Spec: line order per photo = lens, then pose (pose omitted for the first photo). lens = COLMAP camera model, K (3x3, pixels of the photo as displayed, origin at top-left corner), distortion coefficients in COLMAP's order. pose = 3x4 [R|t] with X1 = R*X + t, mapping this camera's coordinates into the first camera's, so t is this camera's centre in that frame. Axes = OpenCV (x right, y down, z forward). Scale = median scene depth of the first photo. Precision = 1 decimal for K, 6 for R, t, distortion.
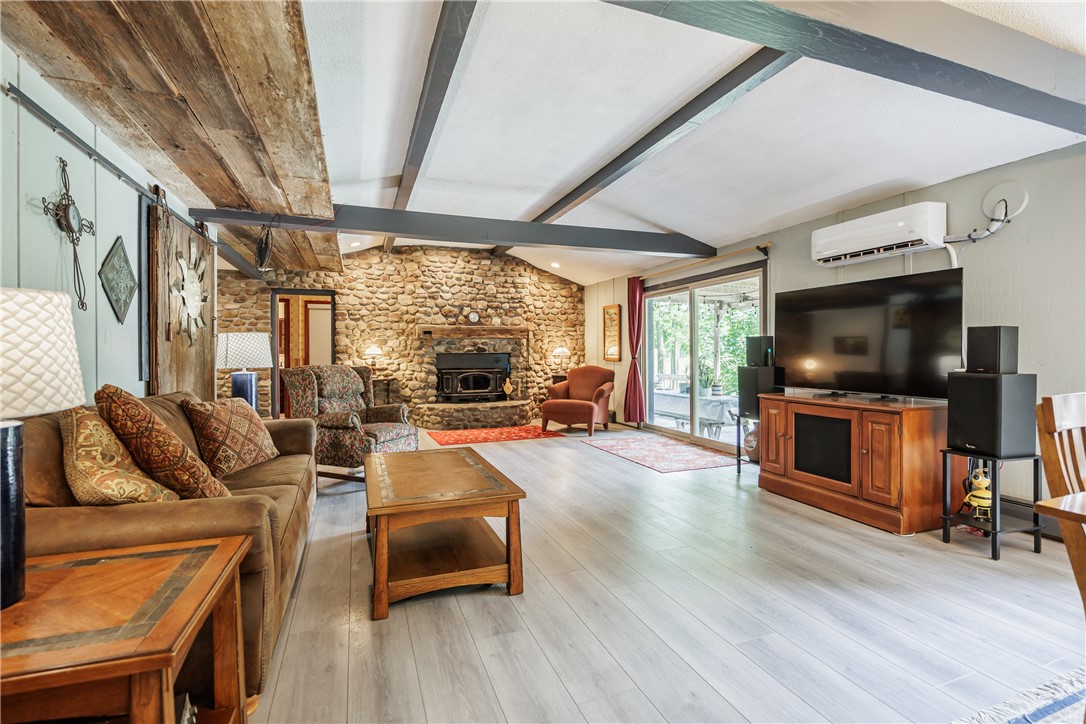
lens RADIAL K [[497.4, 0, 542.6], [0, 497.4, 358.4], [0, 0, 1]] dist [-0.005778, 0.000014]
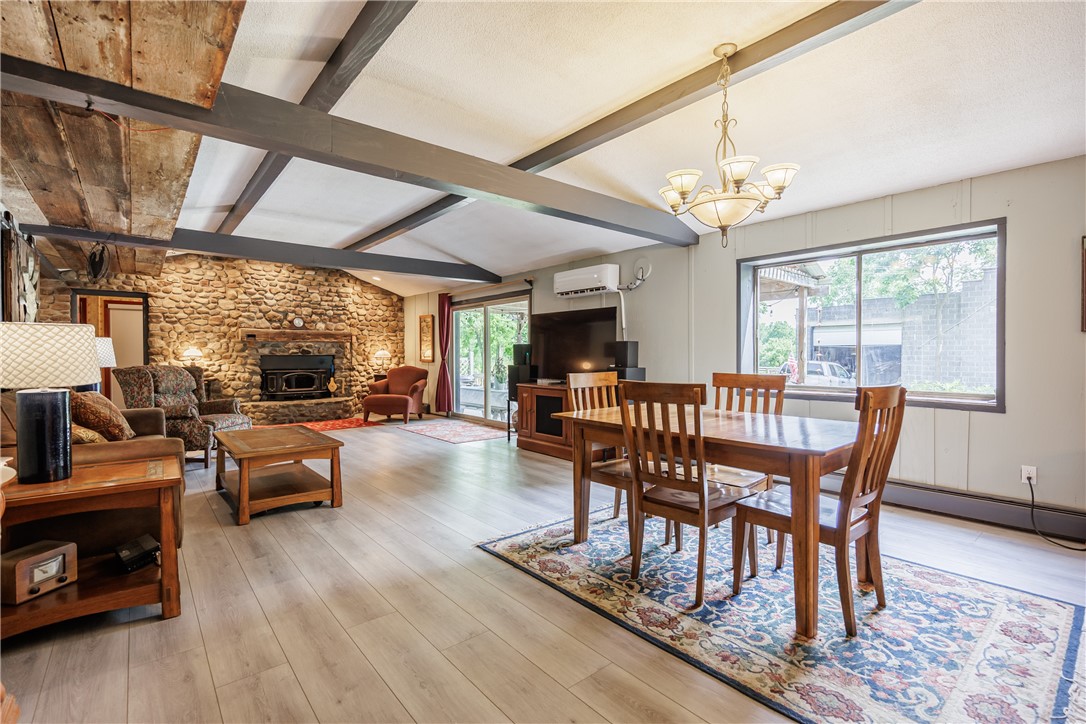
lens RADIAL K [[497.4, 0, 544.6], [0, 497.4, 363.4], [0, 0, 1]] dist [-0.005778, 0.000014]
pose [[0.944892, -0.002688, 0.327372, 0.022884], [0.000775, 0.999982, 0.005974, 0.002375], [-0.327382, -0.005391, 0.944877, -0.305424]]
